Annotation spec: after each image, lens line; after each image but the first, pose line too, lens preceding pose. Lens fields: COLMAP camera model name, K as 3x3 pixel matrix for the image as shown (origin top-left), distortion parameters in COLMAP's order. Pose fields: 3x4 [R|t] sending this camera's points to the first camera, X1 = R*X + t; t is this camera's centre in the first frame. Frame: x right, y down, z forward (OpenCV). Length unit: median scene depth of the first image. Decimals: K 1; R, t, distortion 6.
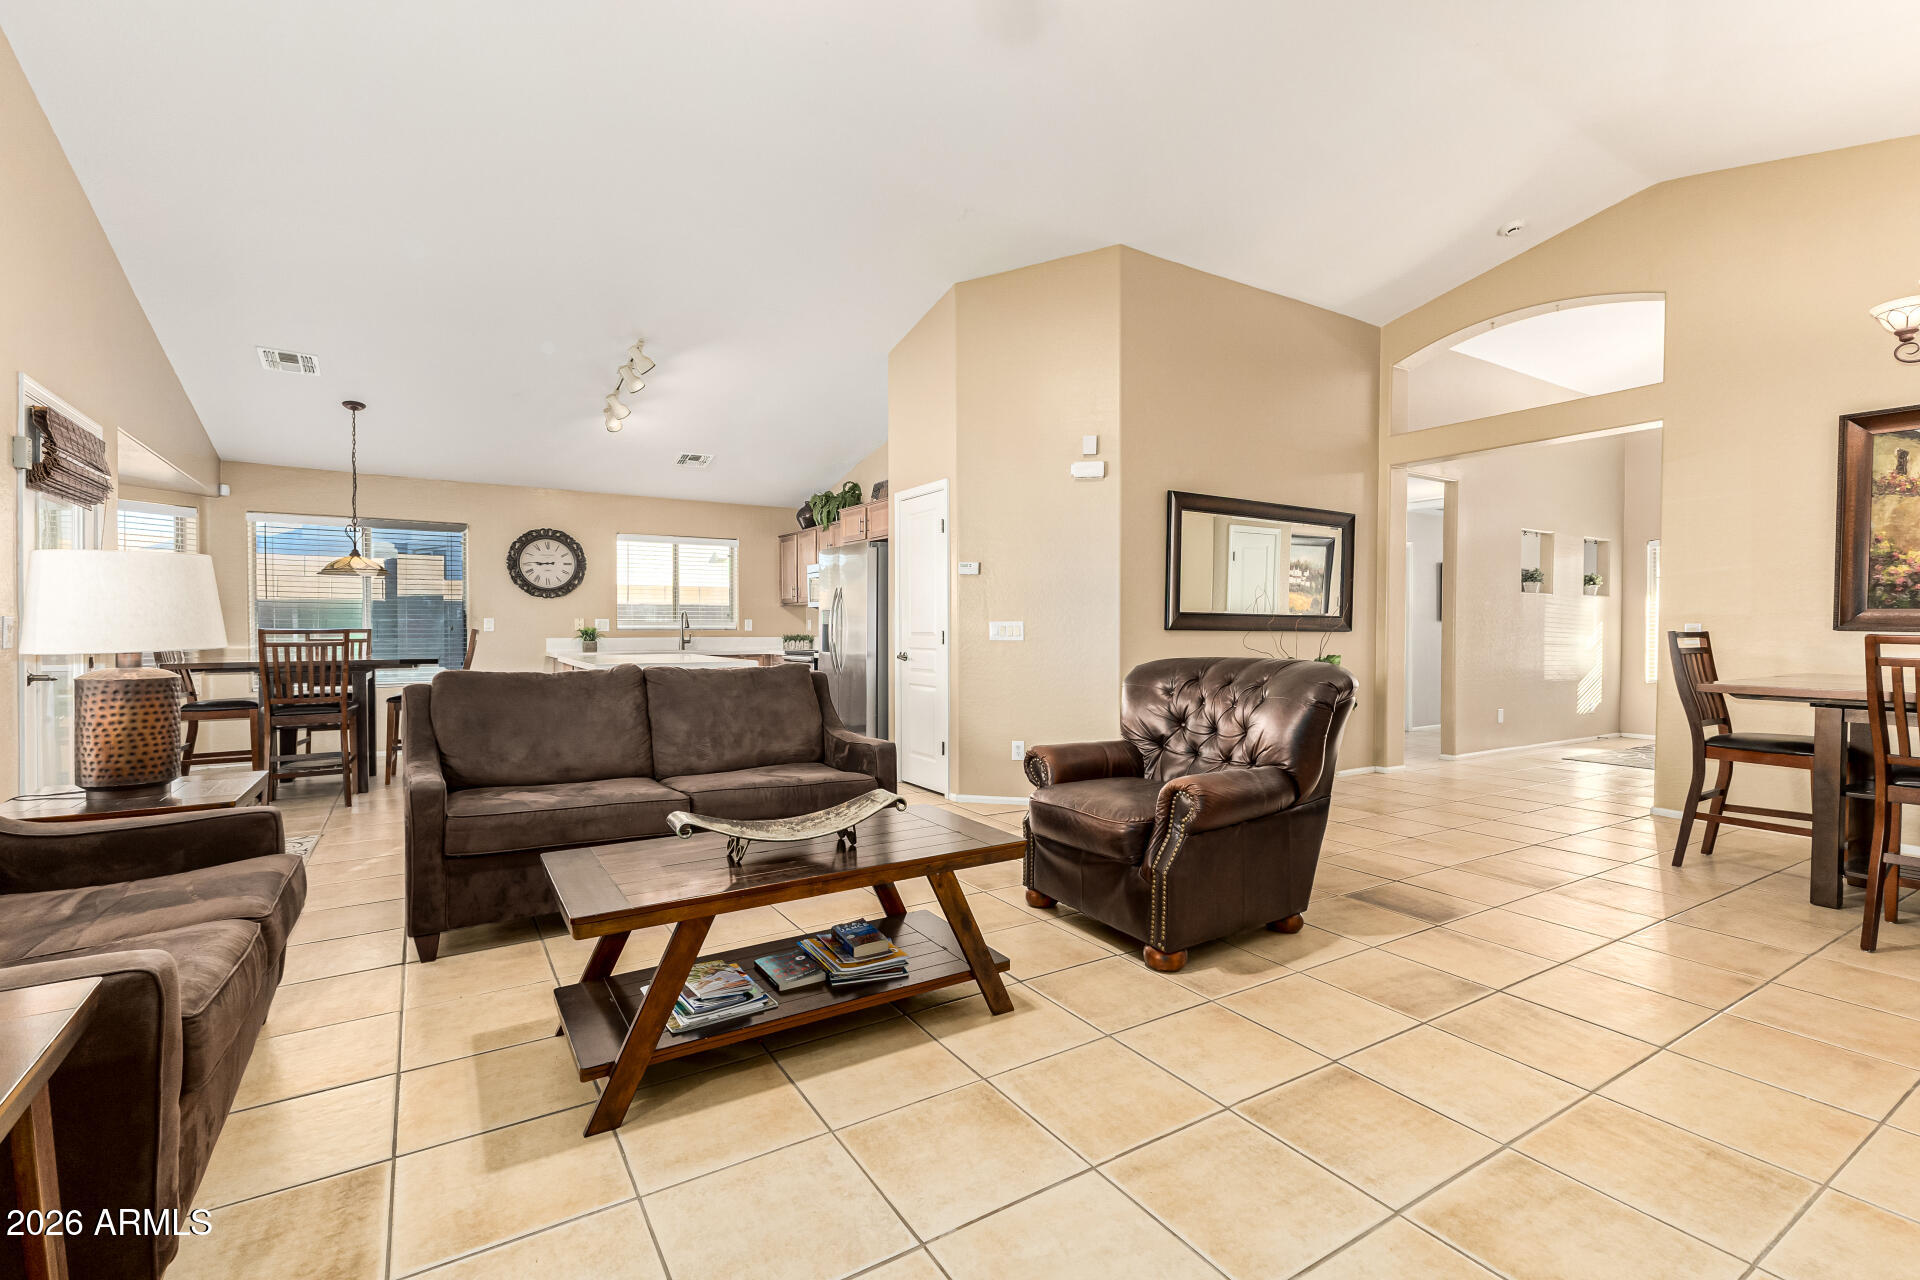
lens RADIAL K [[846.8, 0, 957.4], [0, 846.8, 636.2], [0, 0, 1]] dist [0.006268, -0.002104]
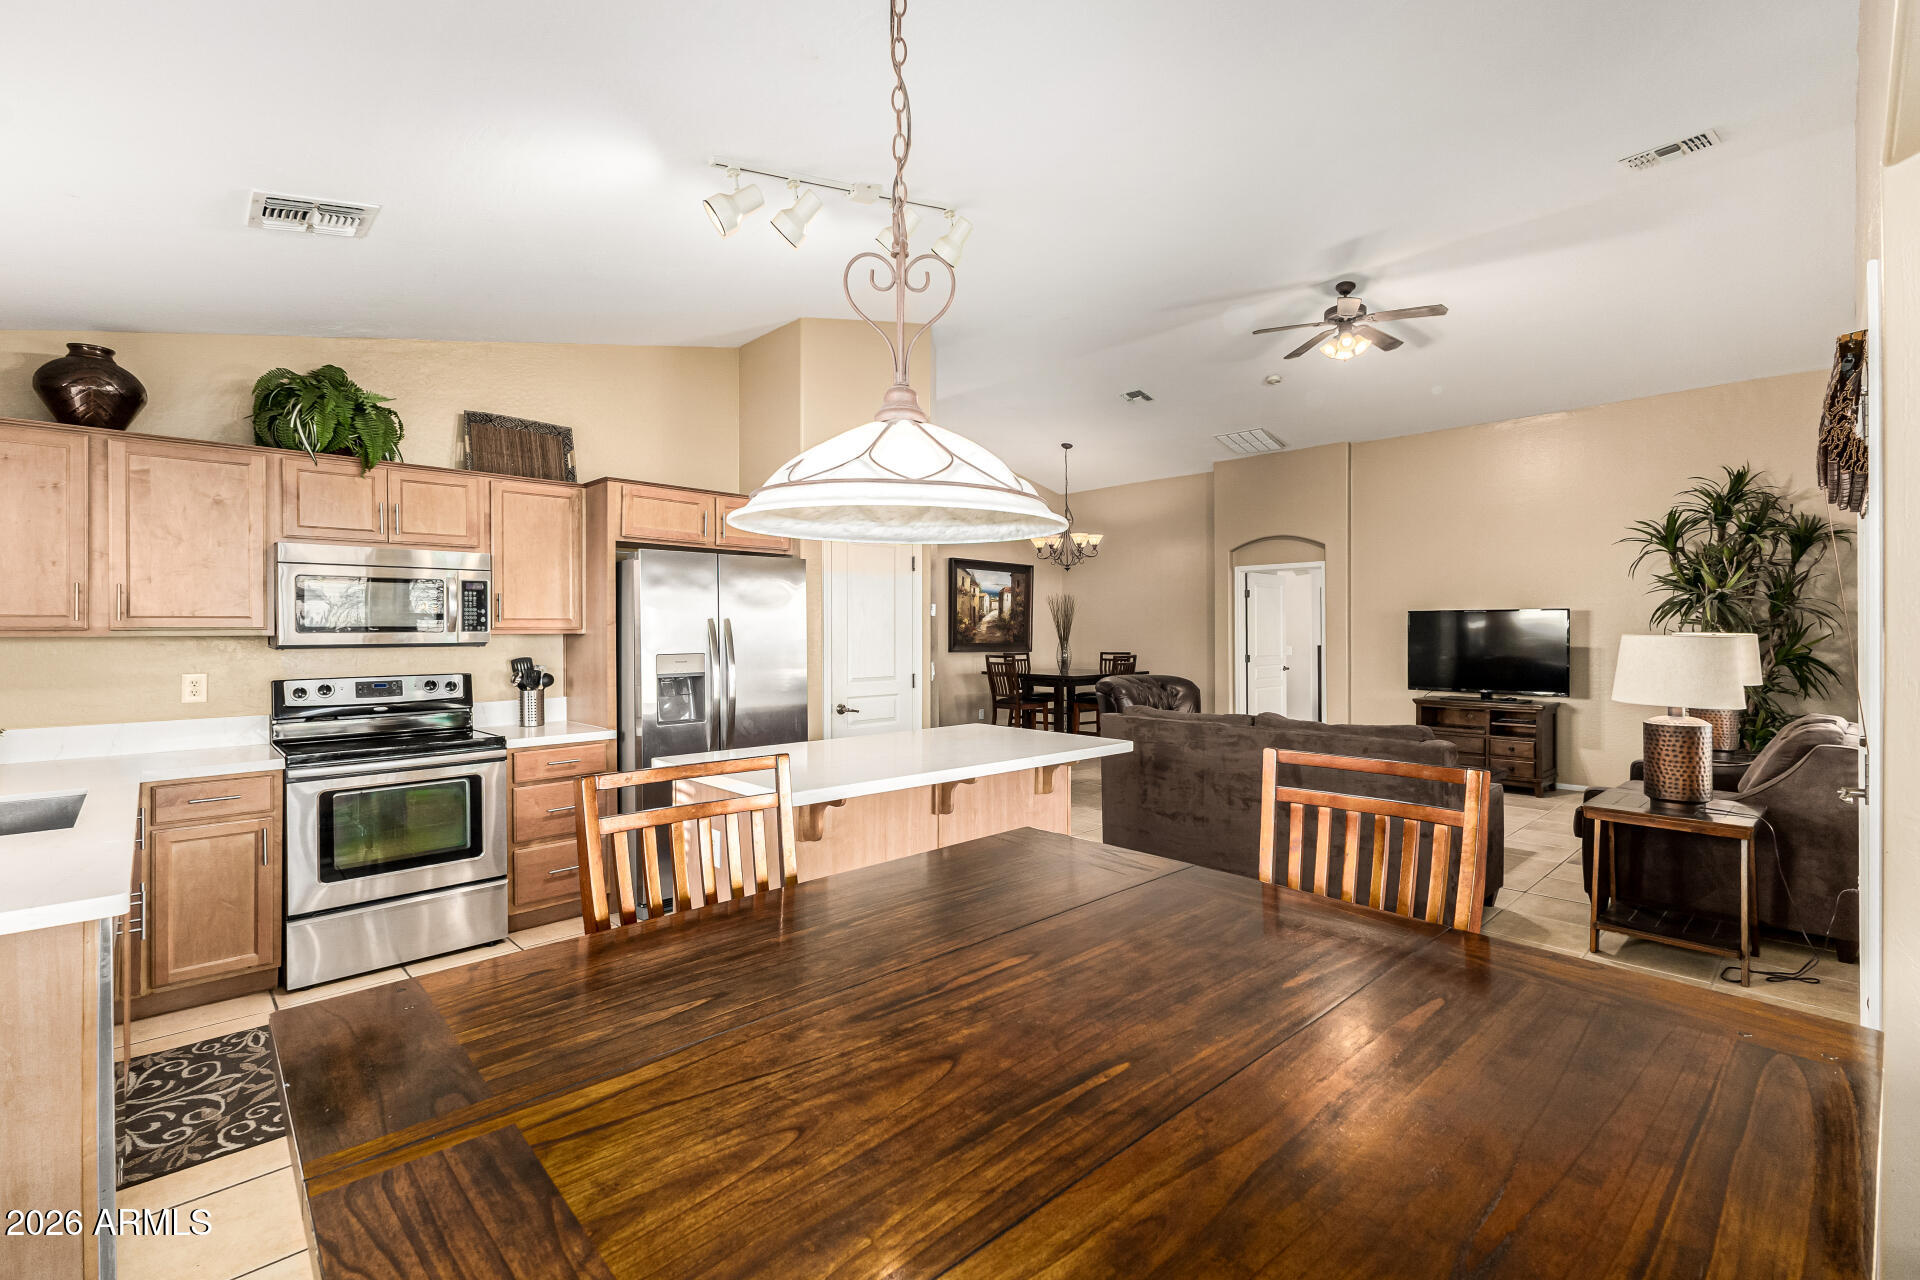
lens RADIAL K [[846.8, 0, 966.3], [0, 846.8, 630.1], [0, 0, 1]] dist [0.006268, -0.002104]
pose [[-0.194028, 0.000136, 0.980996, -0.986836], [0.011981, 0.999926, 0.002231, -0.057933], [-0.980923, 0.012186, -0.194015, 1.160892]]
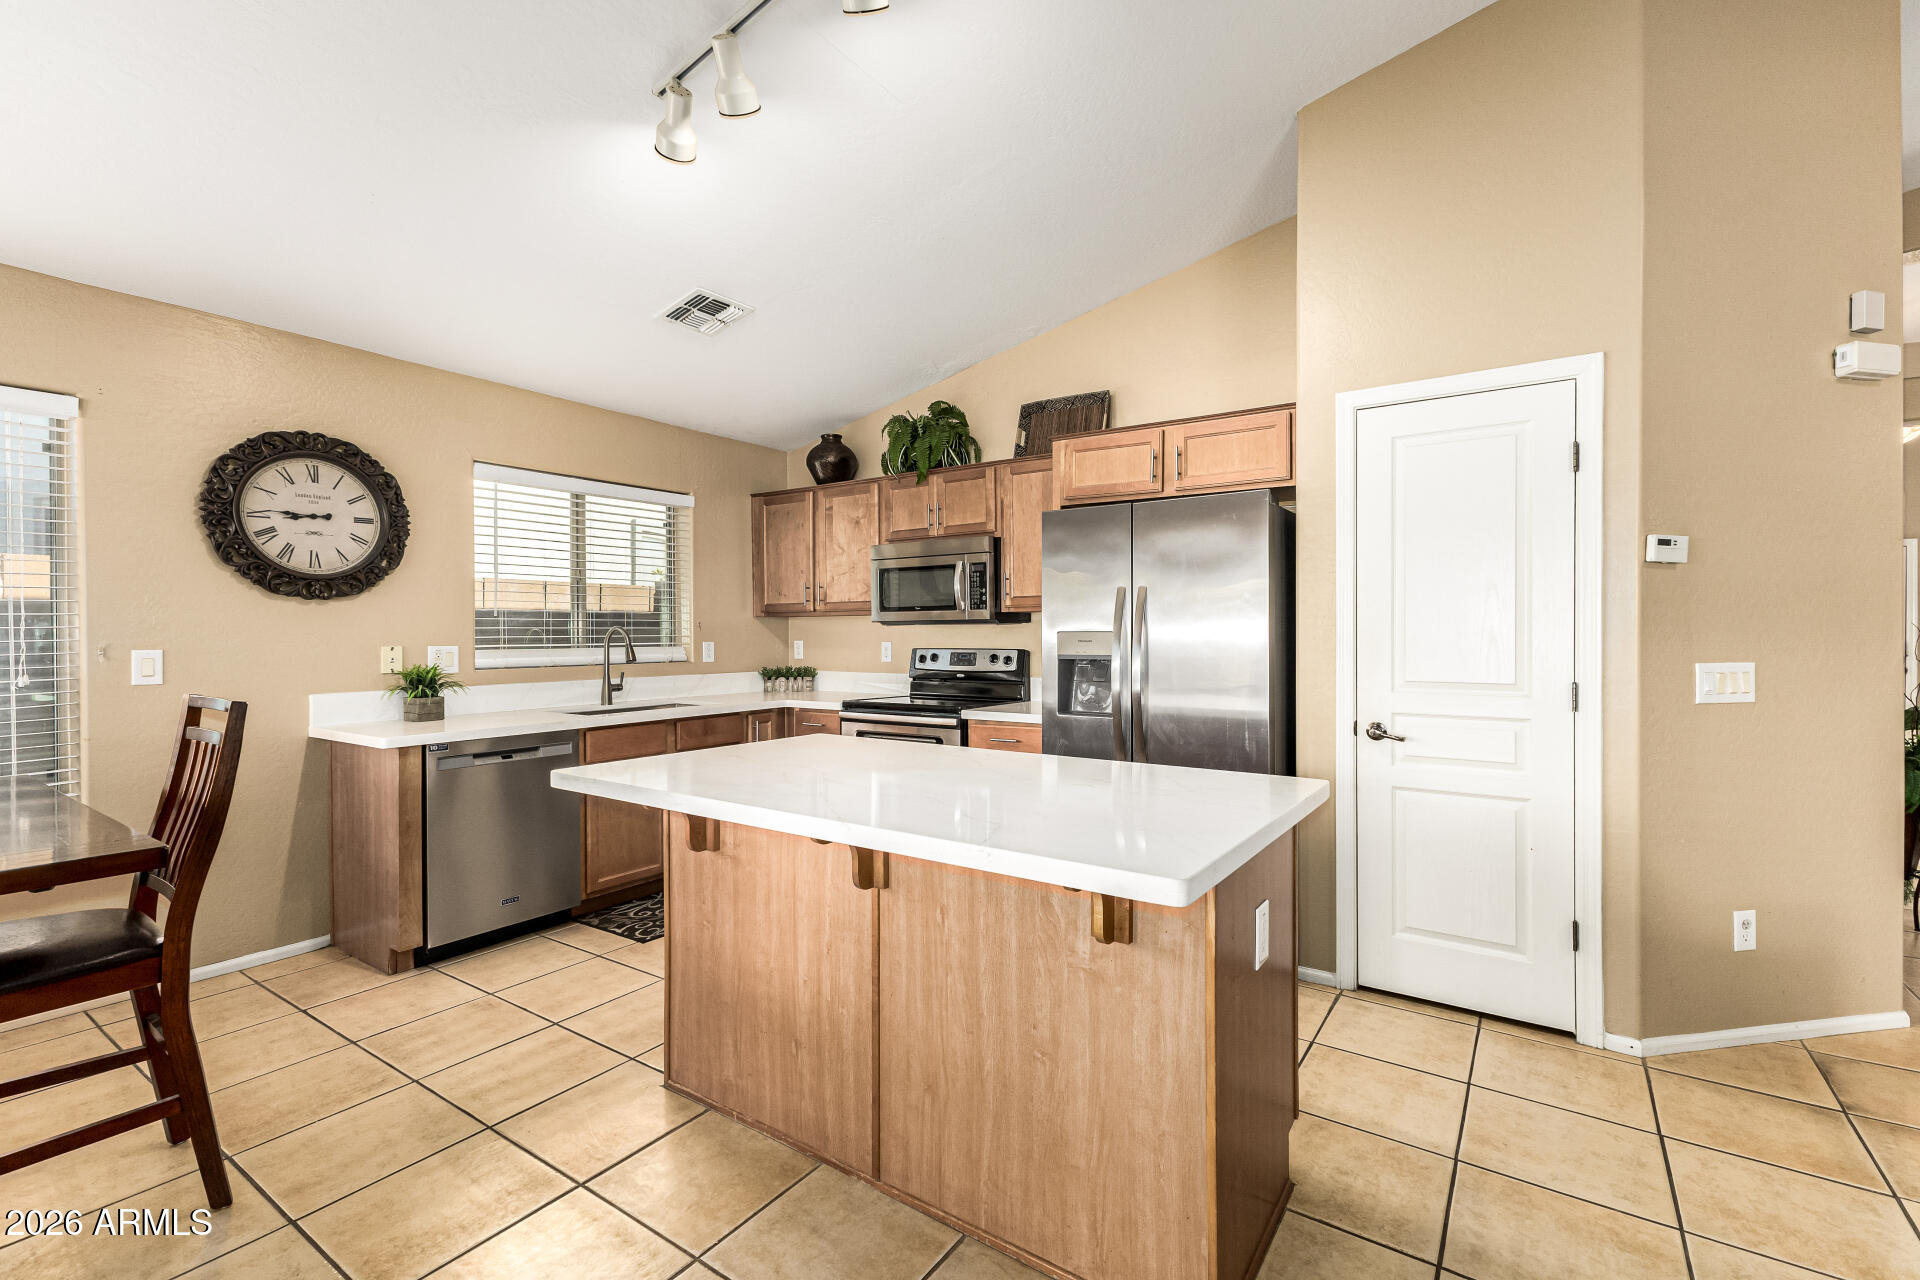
lens RADIAL K [[846.8, 0, 967.8], [0, 846.8, 632.1], [0, 0, 1]] dist [0.006268, -0.002104]
pose [[0.920417, -0.004320, 0.390915, -0.521061], [0.007512, 0.999950, -0.006637, -0.034476], [-0.390867, 0.009046, 0.920403, 0.723406]]
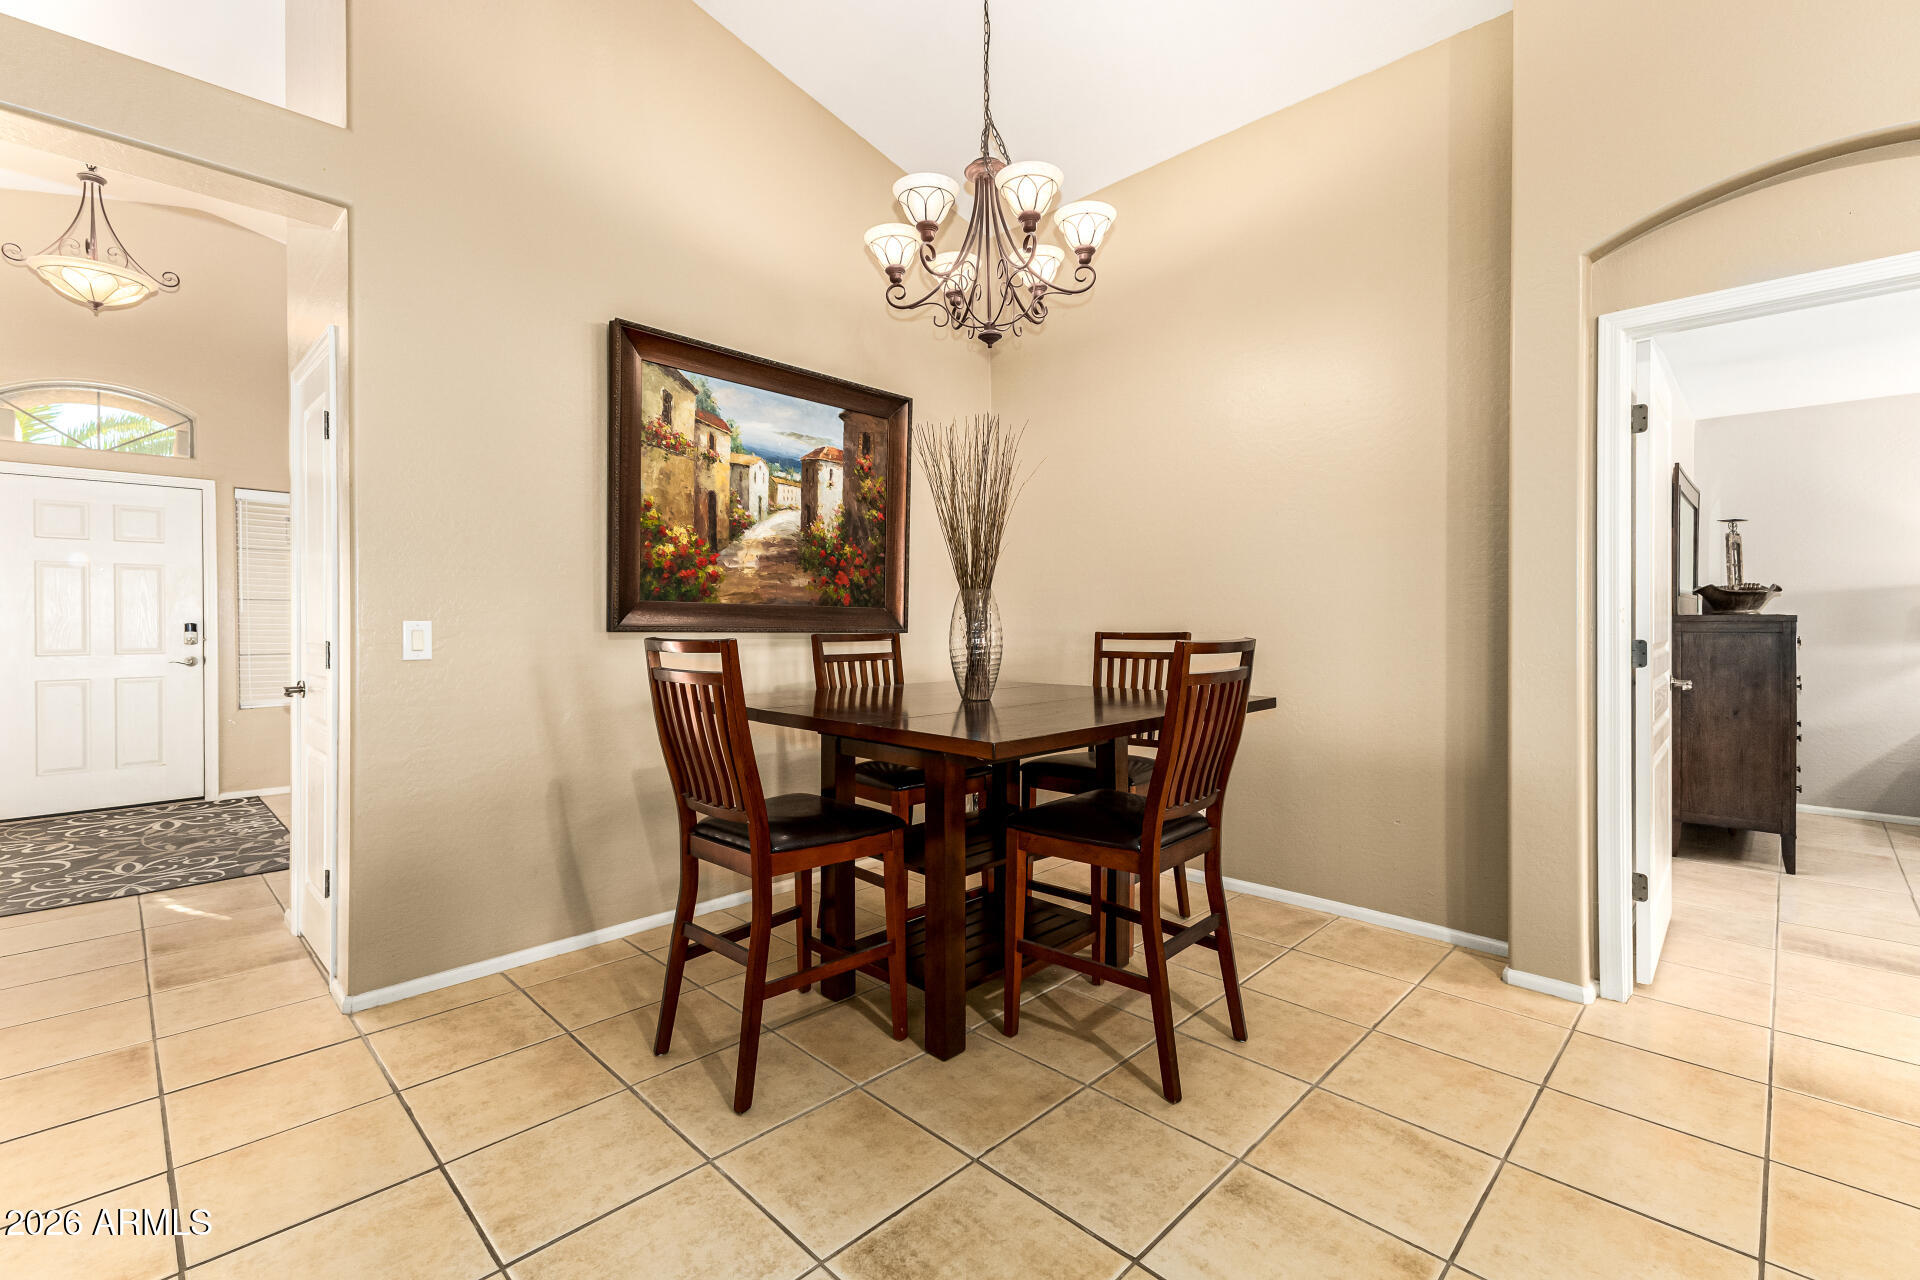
lens RADIAL K [[846.8, 0, 962.3], [0, 846.8, 632.1], [0, 0, 1]] dist [0.006268, -0.002104]
pose [[-0.234948, -0.012467, 0.971928, 0.250826], [0.011735, 0.999808, 0.015661, -0.011080], [-0.971937, 0.015085, -0.234757, 0.736117]]
